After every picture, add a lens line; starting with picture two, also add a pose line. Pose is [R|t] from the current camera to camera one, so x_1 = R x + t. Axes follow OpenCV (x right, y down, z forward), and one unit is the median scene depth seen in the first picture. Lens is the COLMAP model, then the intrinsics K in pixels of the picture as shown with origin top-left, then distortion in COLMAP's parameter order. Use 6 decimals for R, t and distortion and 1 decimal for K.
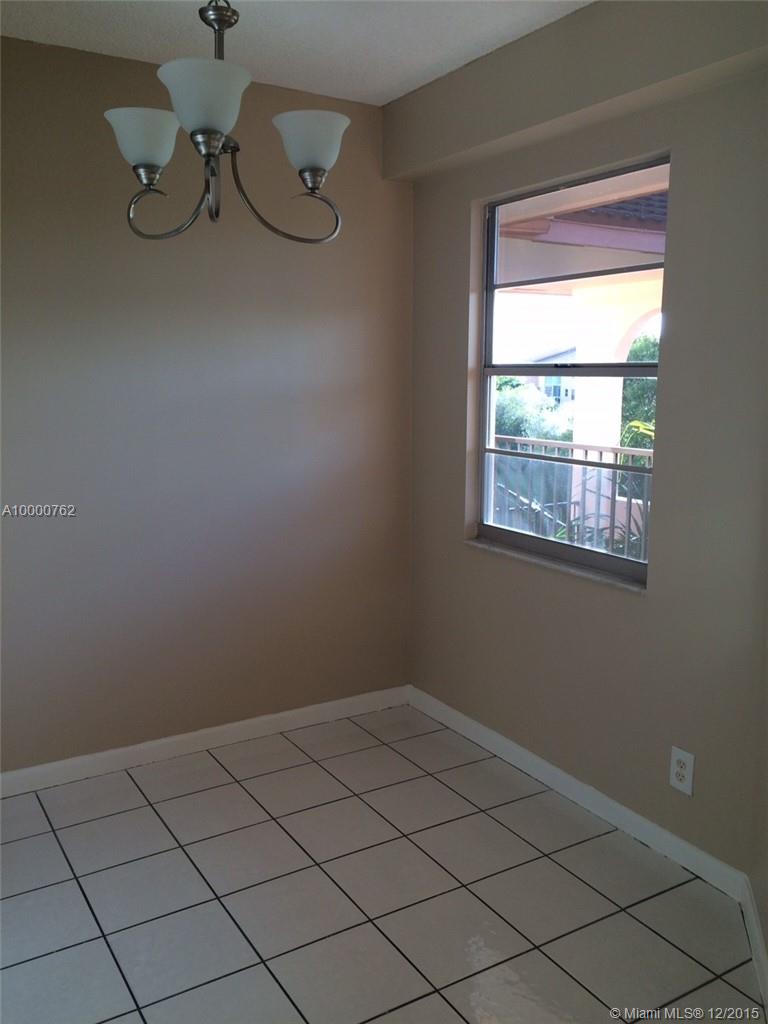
lens RADIAL K [[863.6, 0, 384.4], [0, 863.6, 511.0], [0, 0, 1]] dist [0.009337, -0.000504]
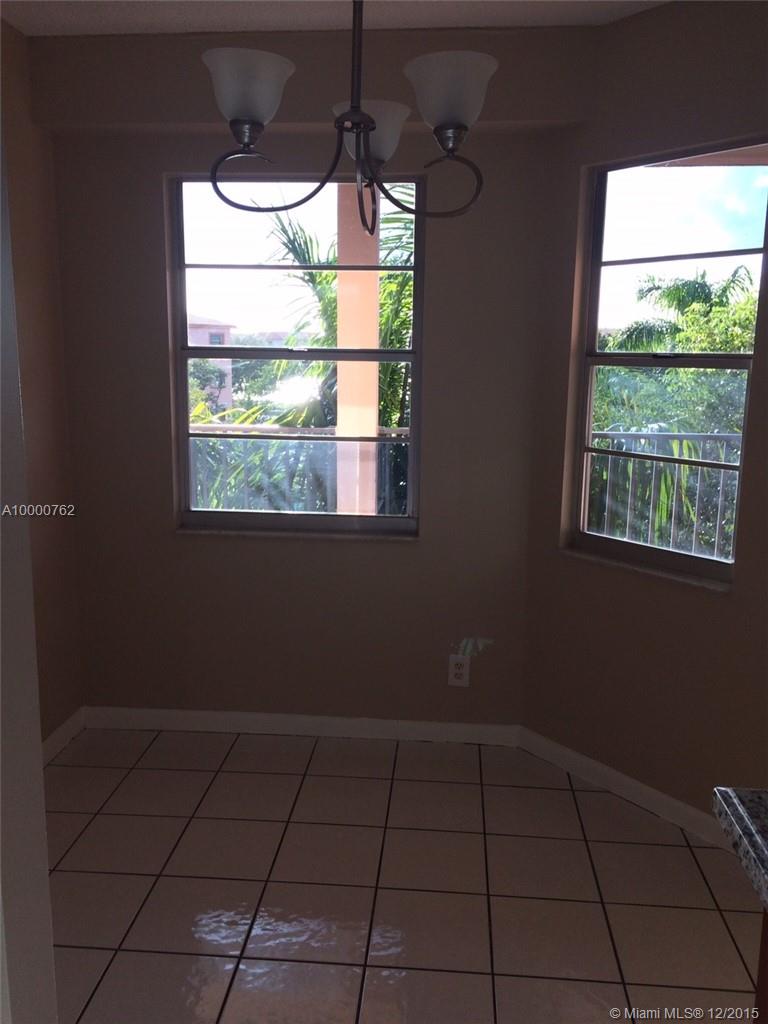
lens RADIAL K [[863.6, 0, 386.4], [0, 863.6, 512.1], [0, 0, 1]] dist [0.009337, -0.000504]
pose [[0.581709, -0.154457, 0.798597, -0.678160], [0.119773, 0.987368, 0.103723, -0.074272], [-0.804530, 0.035314, 0.592861, 0.309407]]
